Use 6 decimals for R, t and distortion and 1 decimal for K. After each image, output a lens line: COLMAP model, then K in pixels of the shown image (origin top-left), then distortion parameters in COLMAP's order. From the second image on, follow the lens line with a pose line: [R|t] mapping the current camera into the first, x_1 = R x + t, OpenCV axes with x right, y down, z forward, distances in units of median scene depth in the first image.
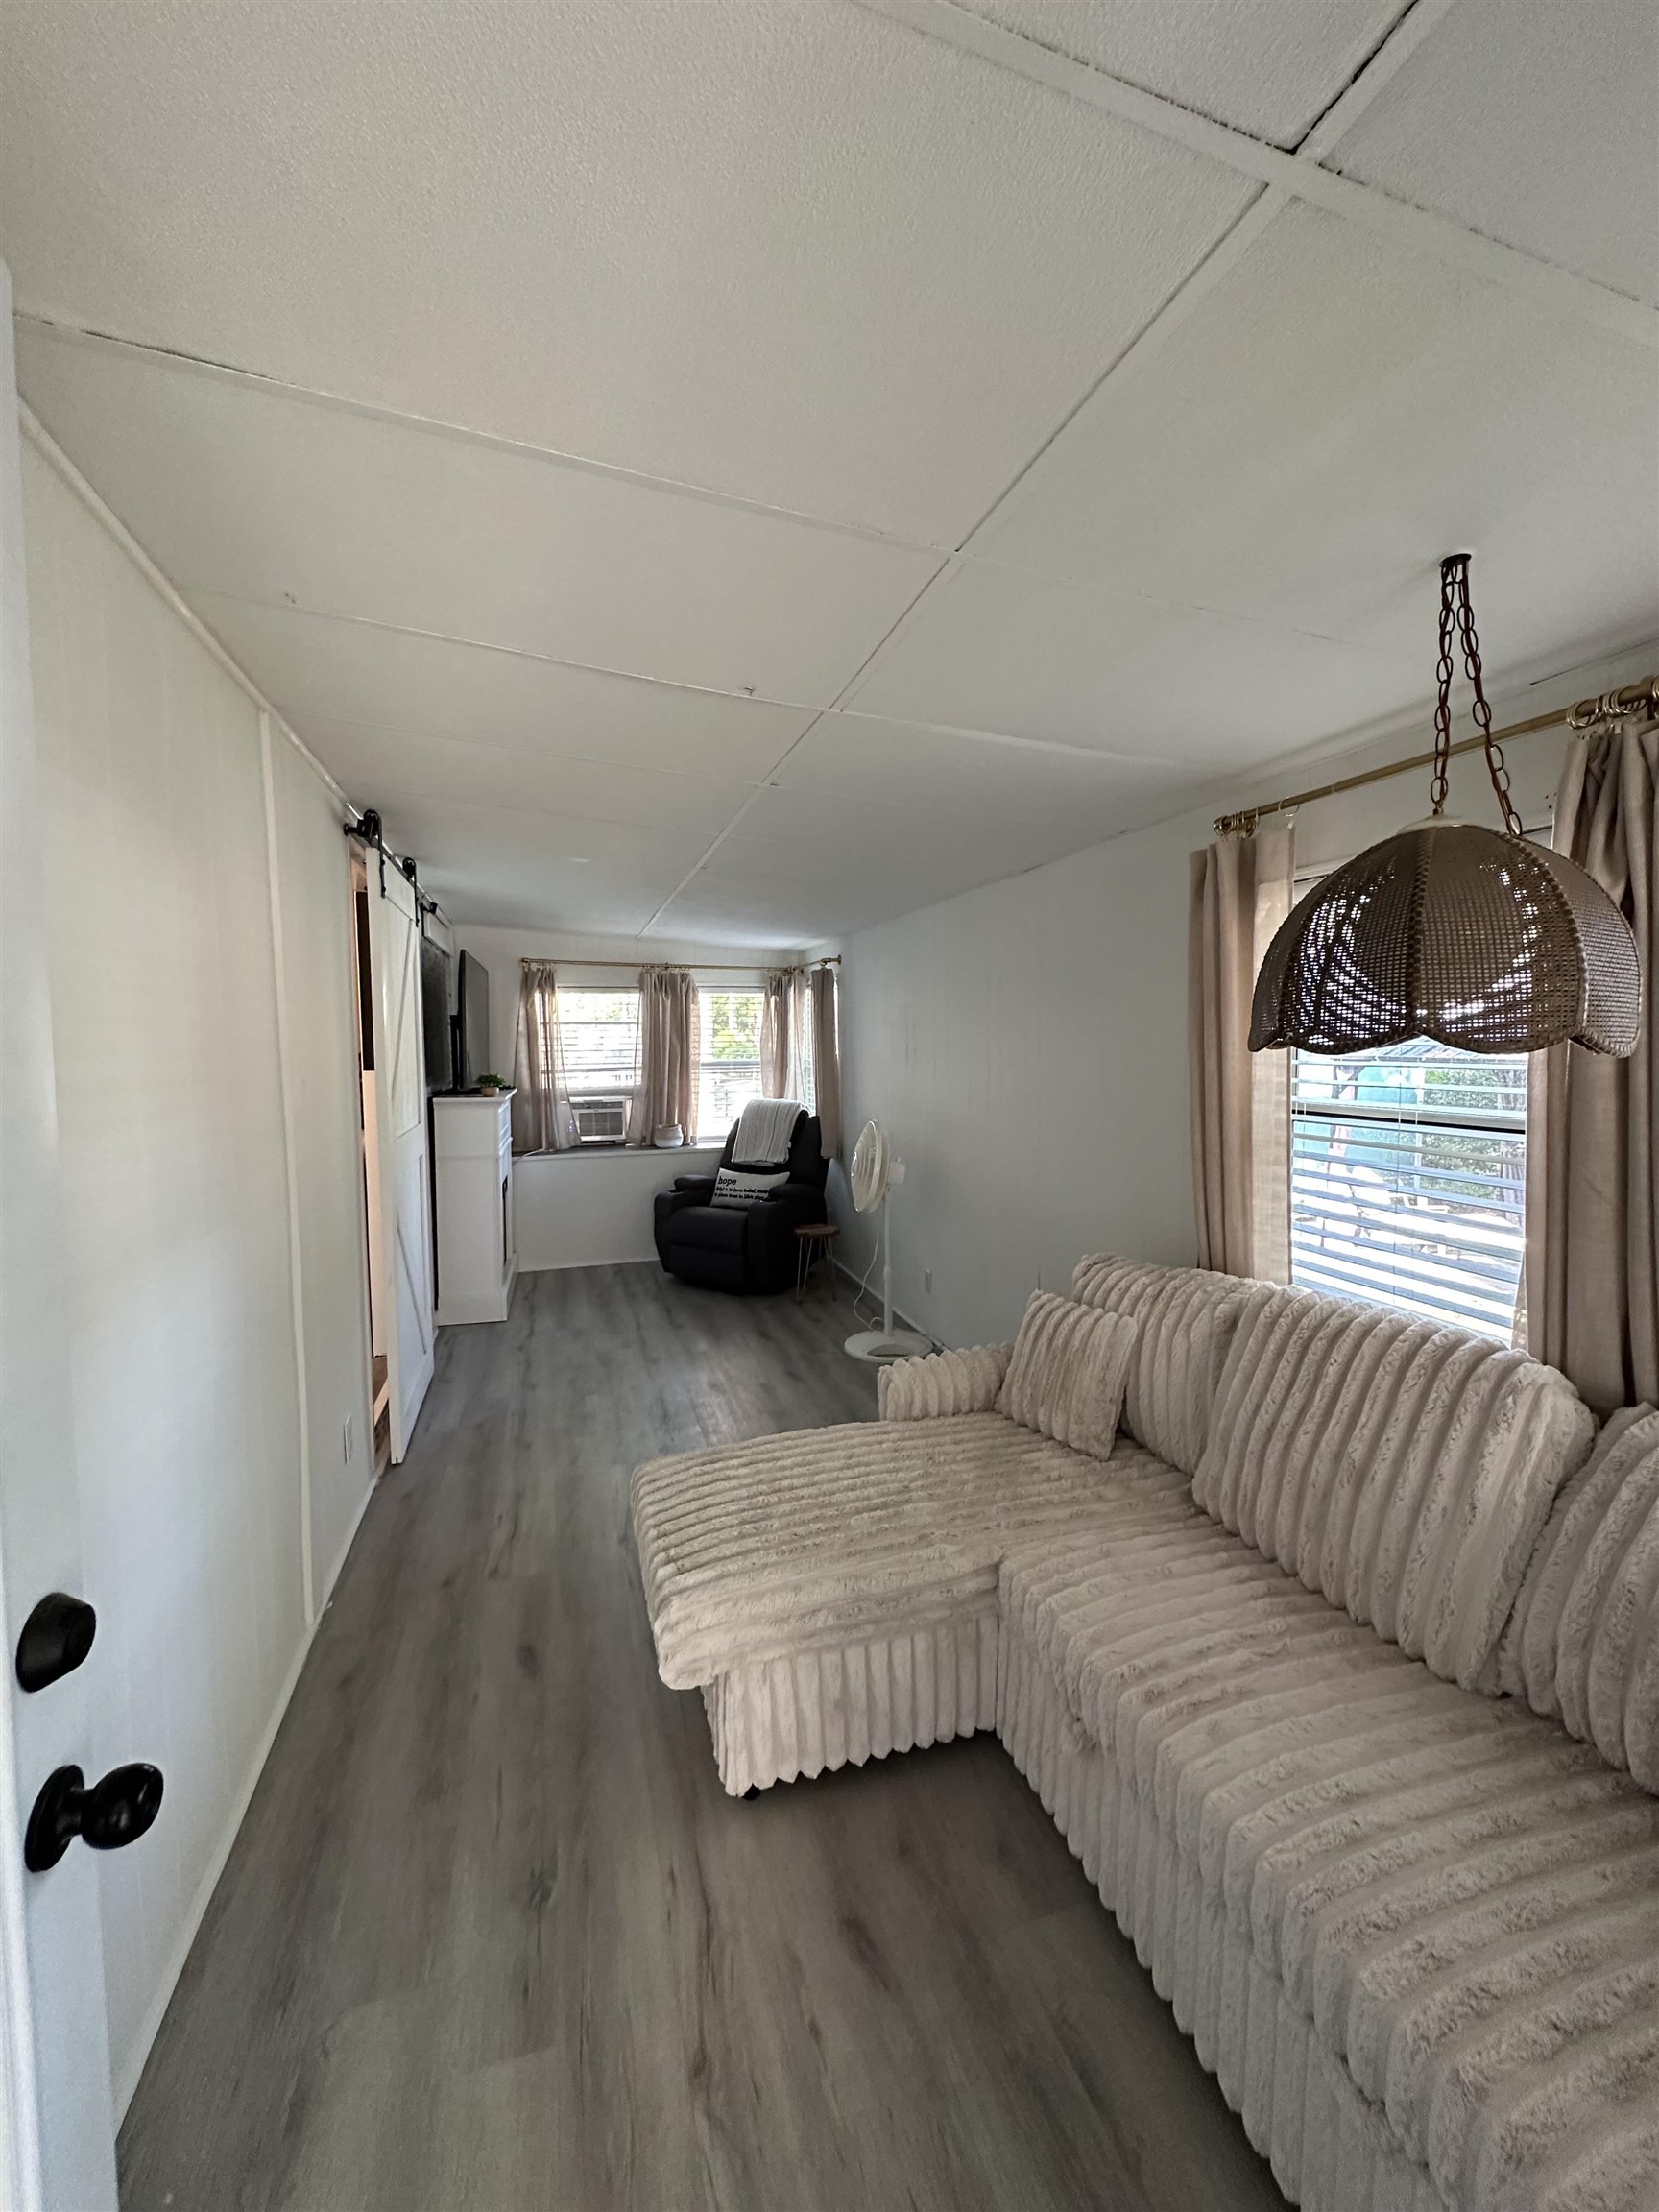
lens RADIAL K [[885.3, 0, 832.7], [0, 885.3, 1102.3], [0, 0, 1]] dist [-0.002827, 0.000790]
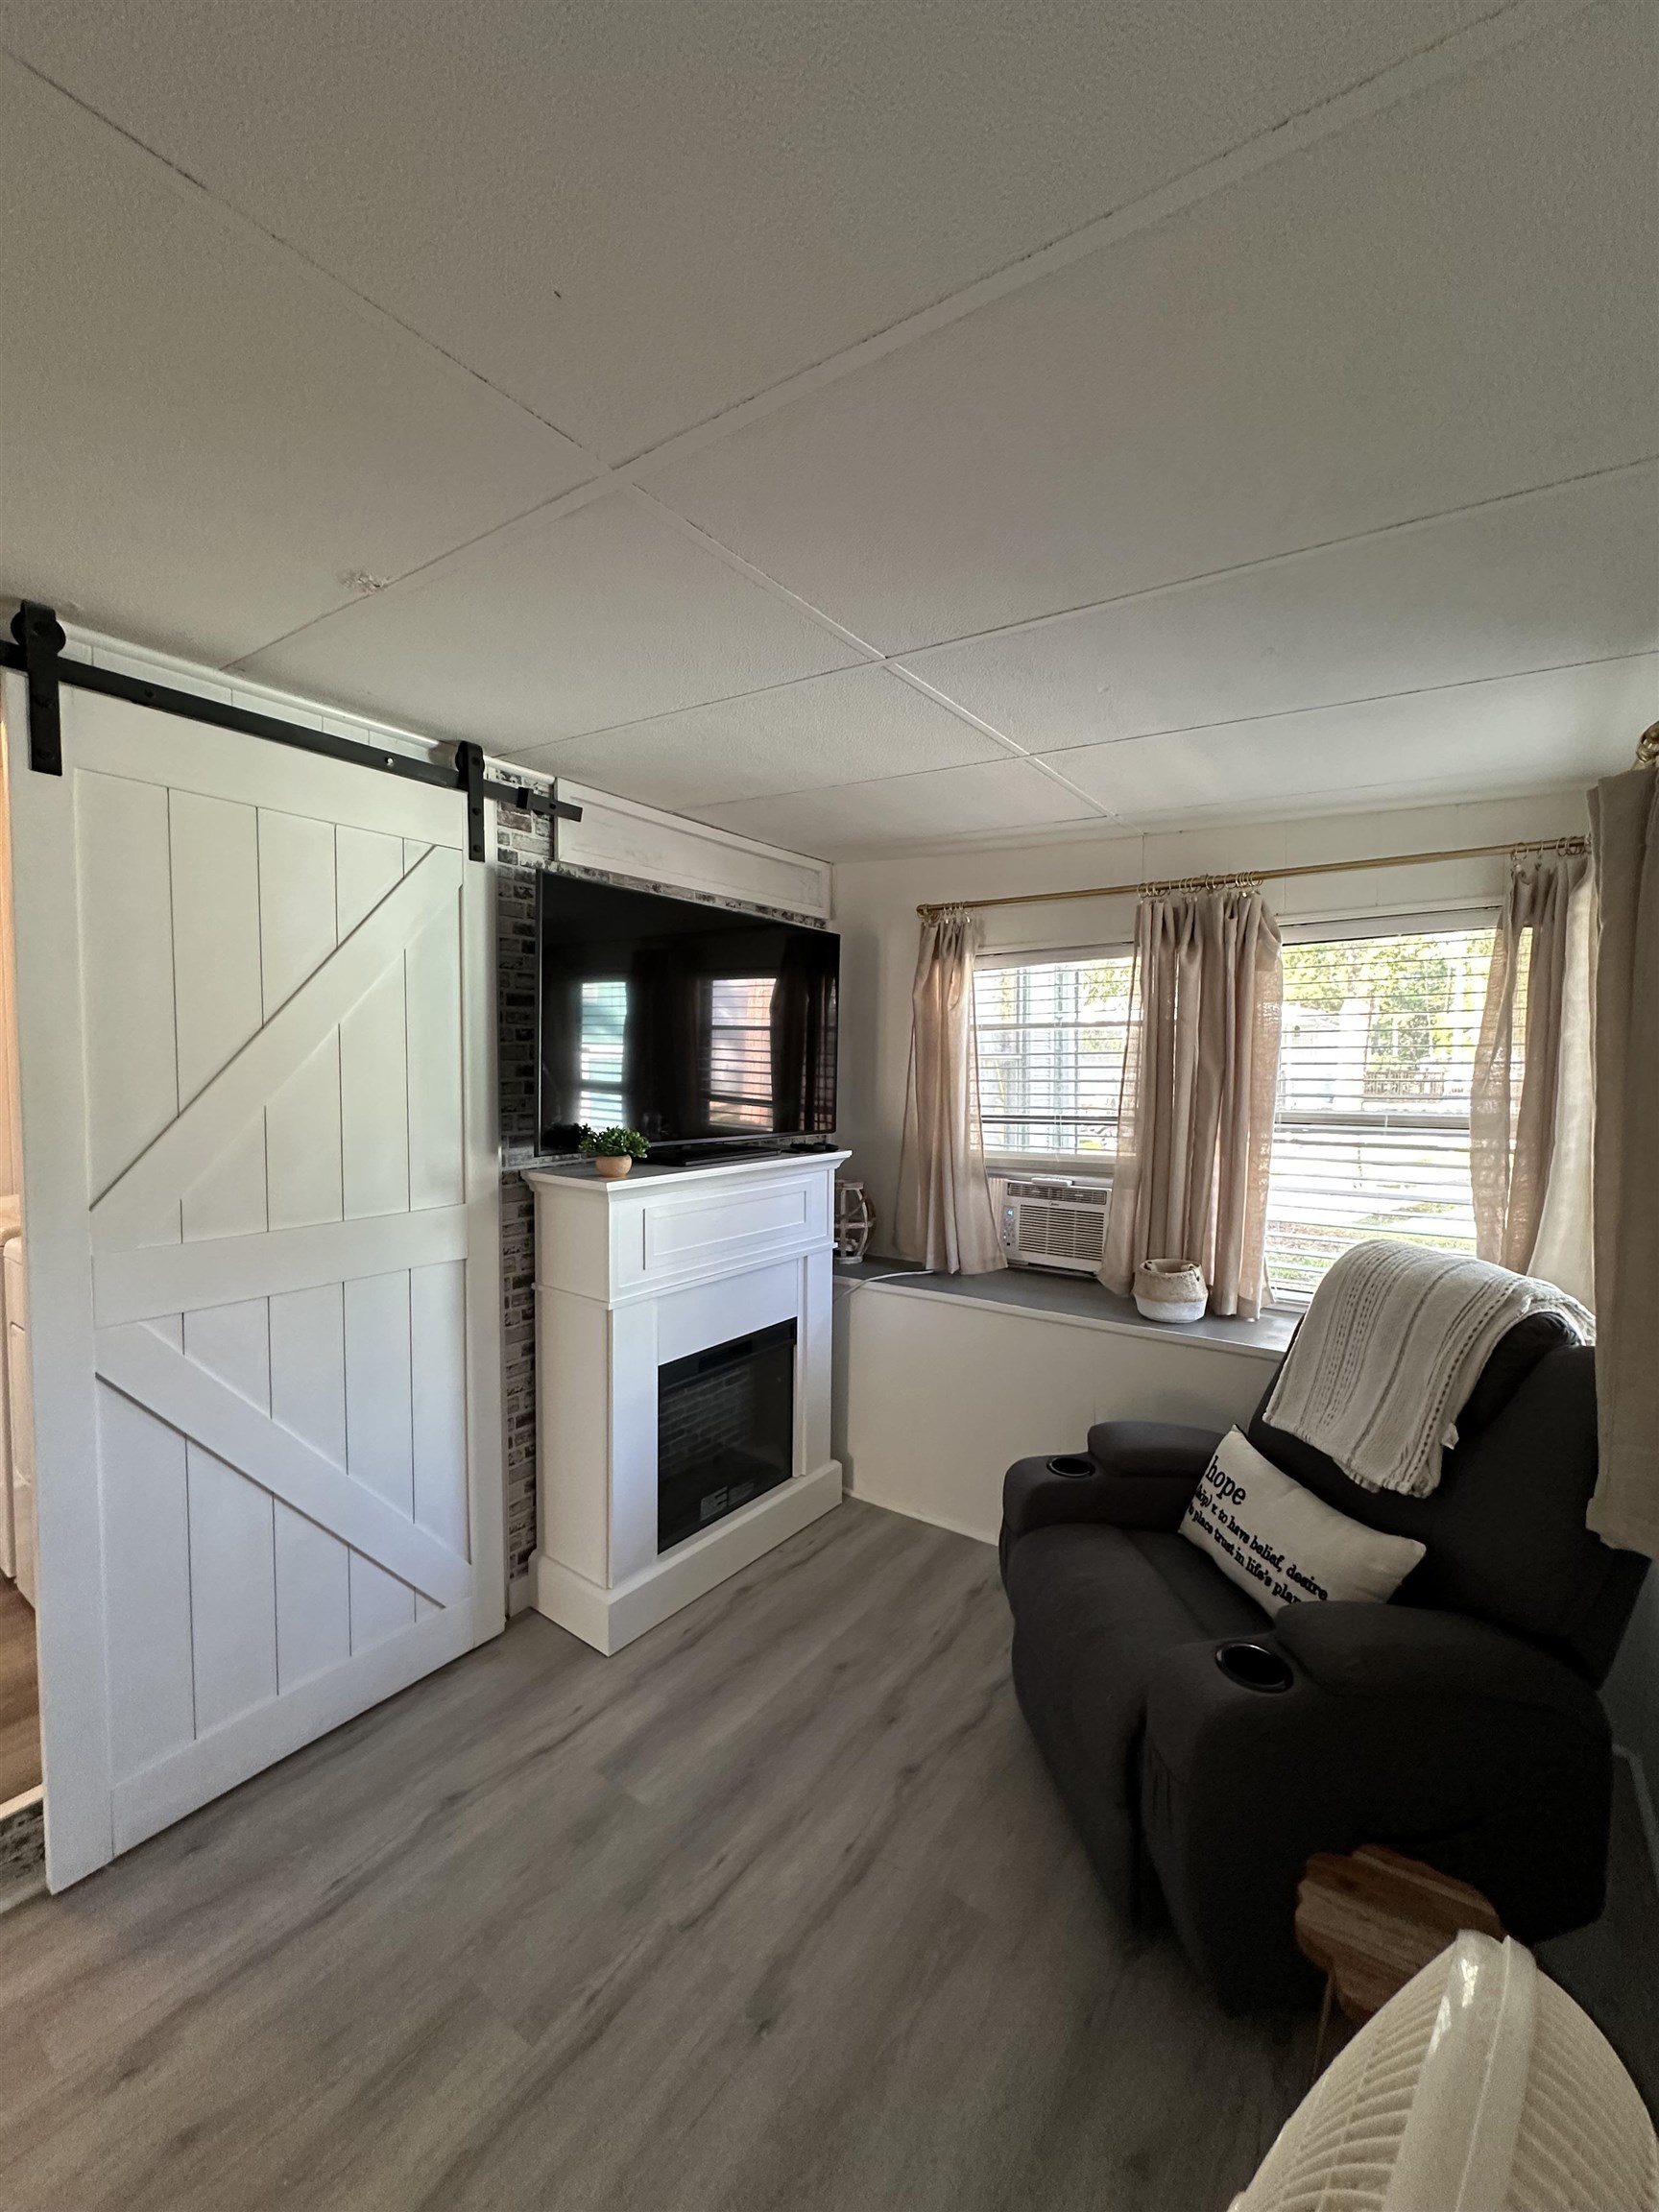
lens RADIAL K [[885.3, 0, 832.7], [0, 885.3, 1102.3], [0, 0, 1]] dist [-0.002827, 0.000790]
pose [[0.594533, 0.041480, -0.803001, 0.051476], [-0.060486, 0.998146, 0.006778, -0.044751], [0.801793, 0.044541, 0.595940, 0.646895]]
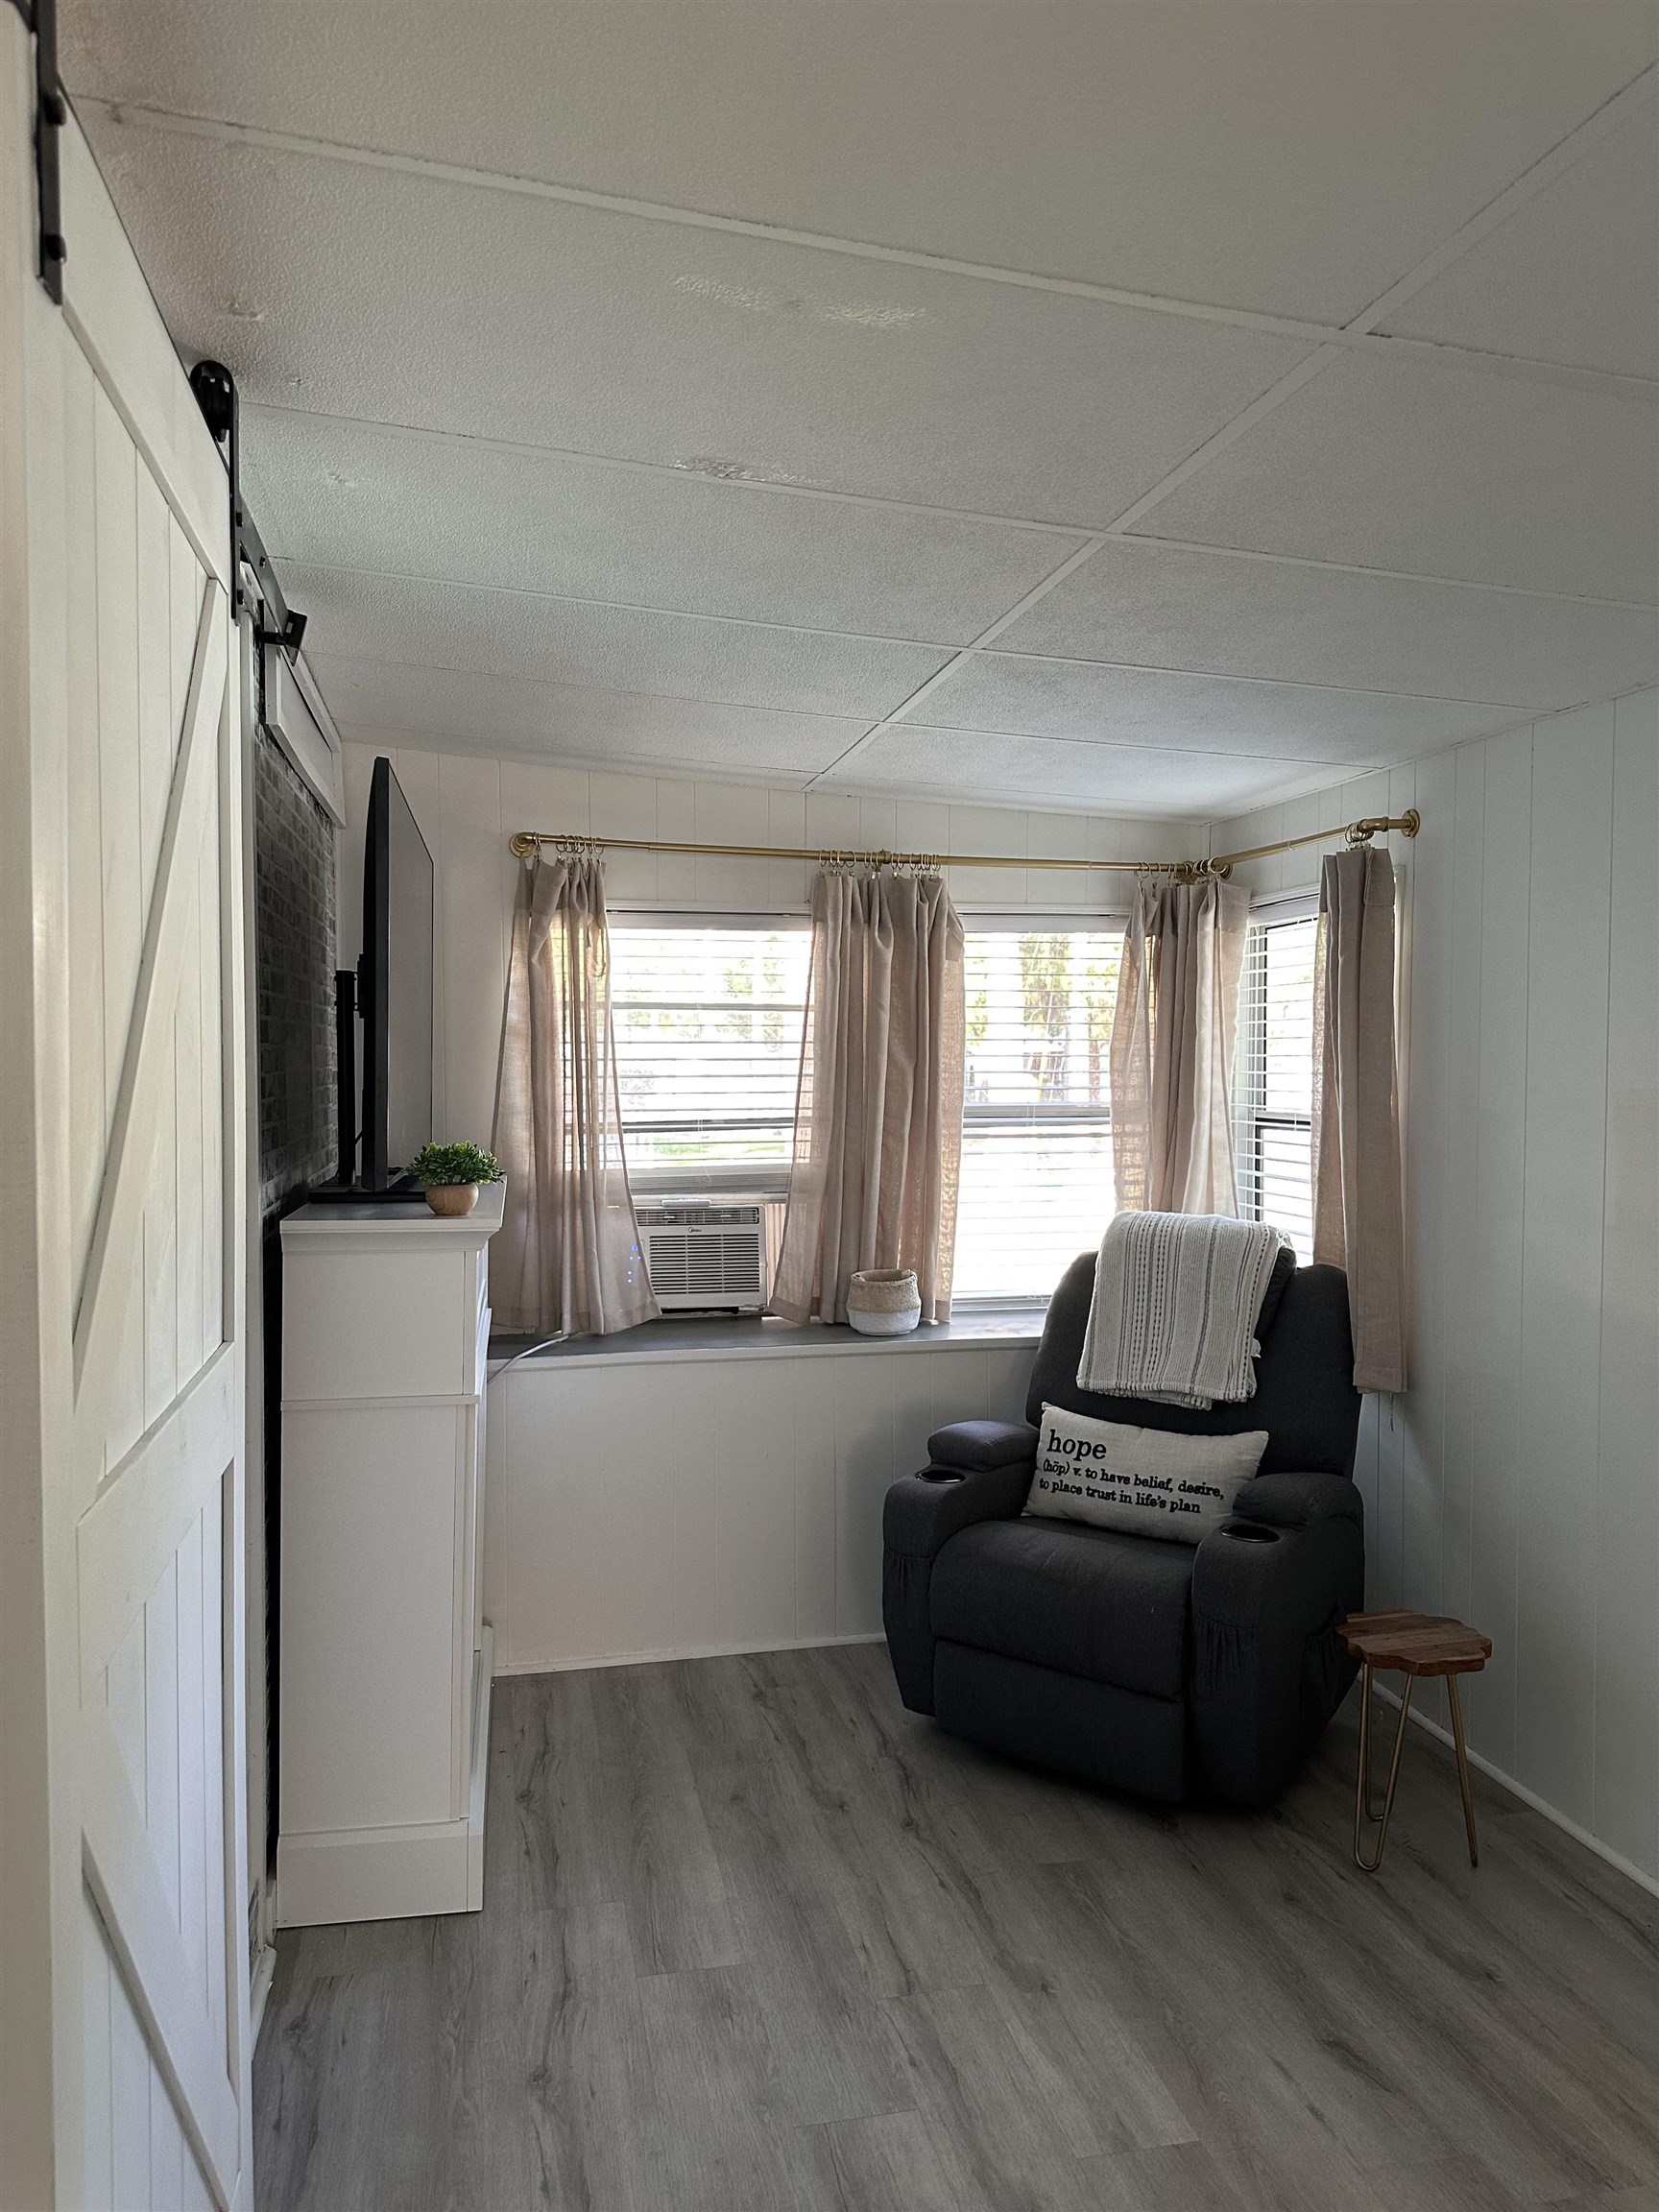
lens RADIAL K [[1544.6, 0, 820.5], [0, 1544.6, 1120.2], [0, 0, 1]] dist [0.128877, -0.194020]
pose [[0.995235, 0.012346, -0.096723, -0.155507], [-0.014996, 0.999531, -0.026717, -0.022873], [0.096348, 0.028041, 0.994953, 0.347413]]
